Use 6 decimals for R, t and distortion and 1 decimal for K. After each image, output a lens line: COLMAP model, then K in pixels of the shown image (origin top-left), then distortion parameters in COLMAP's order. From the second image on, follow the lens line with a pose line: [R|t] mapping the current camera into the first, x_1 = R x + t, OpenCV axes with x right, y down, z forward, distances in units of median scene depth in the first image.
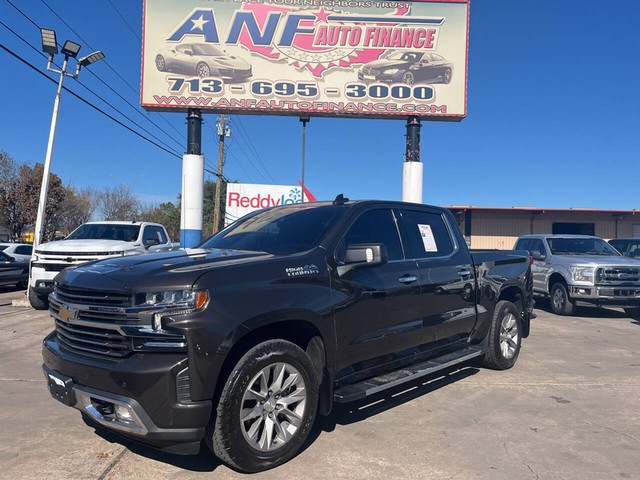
lens RADIAL K [[485.8, 0, 319.3], [0, 485.8, 237.9], [0, 0, 1]] dist [0.063498, -0.085342]
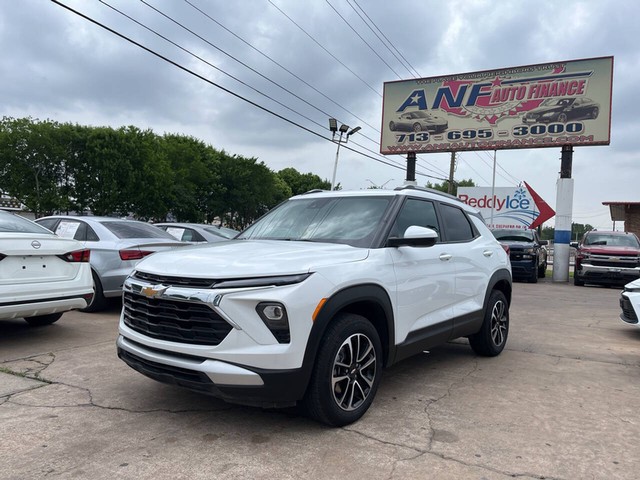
lens RADIAL K [[485.8, 0, 313.8], [0, 485.8, 240.8], [0, 0, 1]] dist [0.063498, -0.085342]
pose [[0.871970, 0.015974, -0.489298, 0.256627], [-0.009875, 0.999838, 0.015043, 0.008022], [0.489459, -0.008286, 0.871987, -0.565999]]
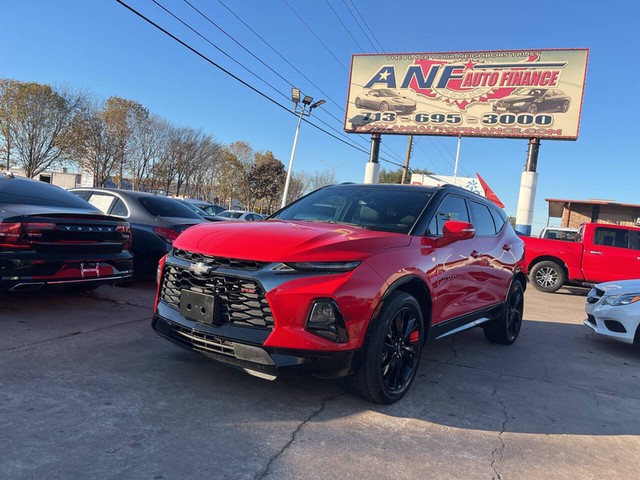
lens RADIAL K [[485.8, 0, 322.2], [0, 485.8, 240.9], [0, 0, 1]] dist [0.063498, -0.085342]
pose [[0.923006, 0.086805, -0.374867, 0.186871], [-0.072539, 0.996008, 0.052030, 0.006230], [0.377886, -0.020831, 0.925618, -0.475947]]
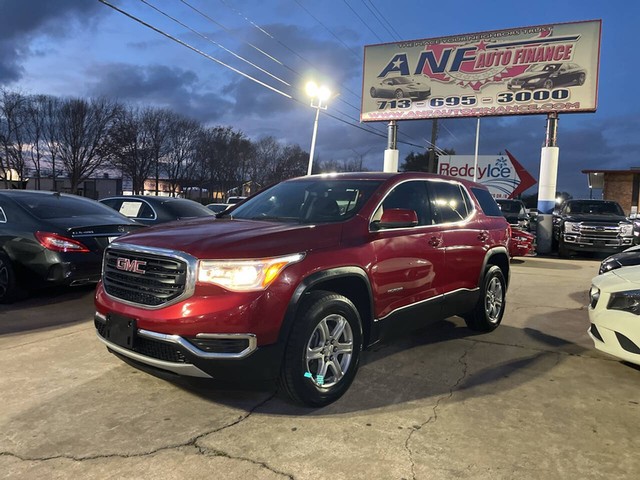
lens RADIAL K [[485.8, 0, 313.2], [0, 485.8, 228.7], [0, 0, 1]] dist [0.063498, -0.085342]
pose [[0.888863, 0.031675, -0.457076, 0.238994], [-0.007390, 0.998469, 0.054823, -0.000799], [0.458113, -0.045352, 0.887736, -0.508717]]
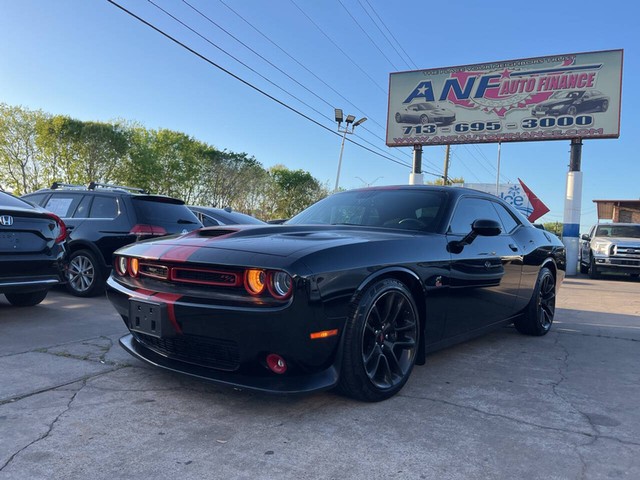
lens RADIAL K [[485.8, 0, 315.7], [0, 485.8, 242.2], [0, 0, 1]] dist [0.063498, -0.085342]
pose [[0.888020, 0.023737, -0.459191, 0.187051], [-0.015483, 0.999644, 0.021732, 0.025715], [0.459544, -0.012189, 0.888072, -0.570575]]
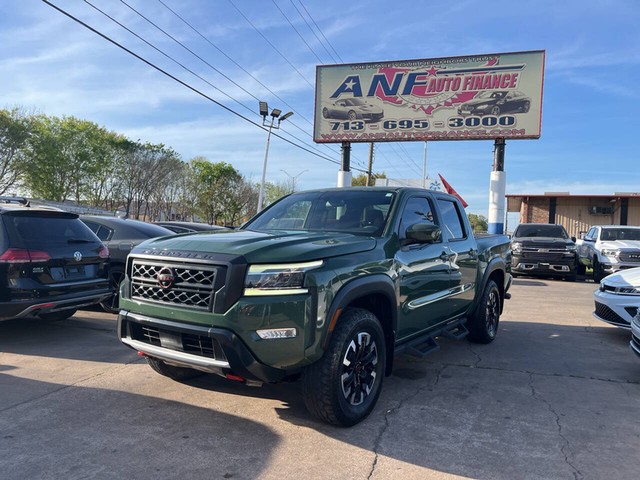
lens RADIAL K [[485.8, 0, 315.2], [0, 485.8, 242.1], [0, 0, 1]] dist [0.063498, -0.085342]
pose [[0.947998, 0.018001, -0.317766, 0.146301], [-0.006945, 0.999332, 0.035889, 0.000499], [0.318199, -0.031816, 0.947490, -0.499595]]
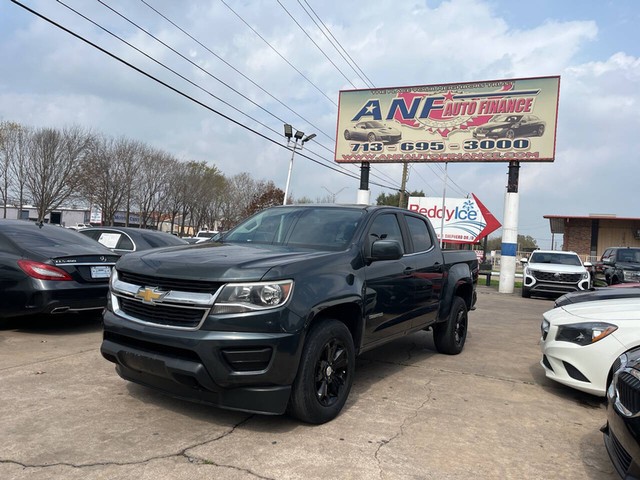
lens RADIAL K [[485.8, 0, 314.3], [0, 485.8, 235.0], [0, 0, 1]] dist [0.063498, -0.085342]
pose [[0.914401, 0.026578, -0.403936, 0.246313], [-0.033263, 0.999401, -0.009541, 0.000715], [0.403440, 0.022160, 0.914738, -0.536039]]
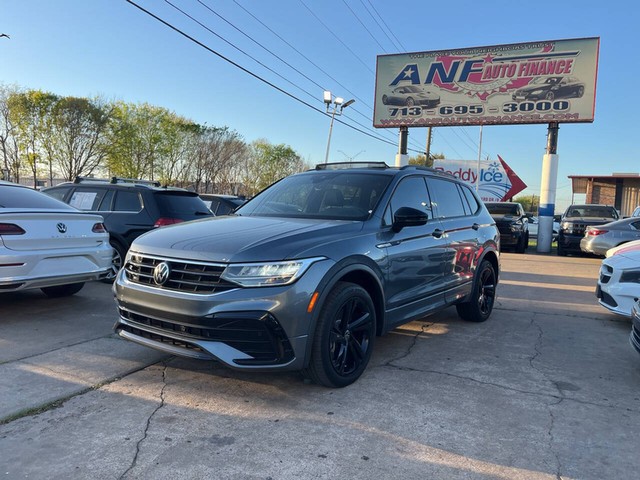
lens RADIAL K [[485.8, 0, 318.3], [0, 485.8, 237.4], [0, 0, 1]] dist [0.063498, -0.085342]
pose [[0.907455, 0.041106, -0.418133, 0.186385], [-0.014256, 0.997642, 0.067138, 0.004092], [0.419907, -0.054964, 0.905901, -0.634355]]
